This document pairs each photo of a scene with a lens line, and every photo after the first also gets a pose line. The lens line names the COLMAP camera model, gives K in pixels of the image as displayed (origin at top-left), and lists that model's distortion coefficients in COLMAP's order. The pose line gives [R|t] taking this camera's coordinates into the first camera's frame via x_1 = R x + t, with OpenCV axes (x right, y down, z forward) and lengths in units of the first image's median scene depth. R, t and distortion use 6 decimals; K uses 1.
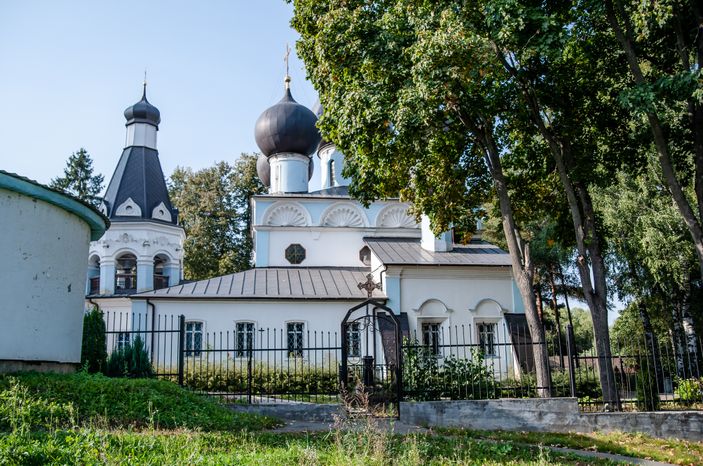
lens RADIAL K [[657.4, 0, 351.5], [0, 657.4, 233.0], [0, 0, 1]] dist [-0.064131, 0.006821]
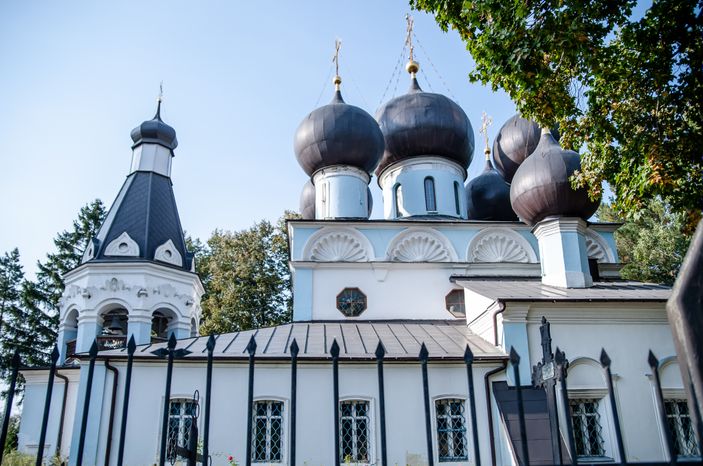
lens RADIAL K [[610.5, 0, 351.5], [0, 610.5, 233.0], [0, 0, 1]] dist [-0.081474, 0.004462]
pose [[0.996799, -0.027383, -0.075111, -0.034238], [0.015149, 0.987186, -0.158855, 0.058776], [0.078498, 0.157208, 0.984441, 0.348515]]
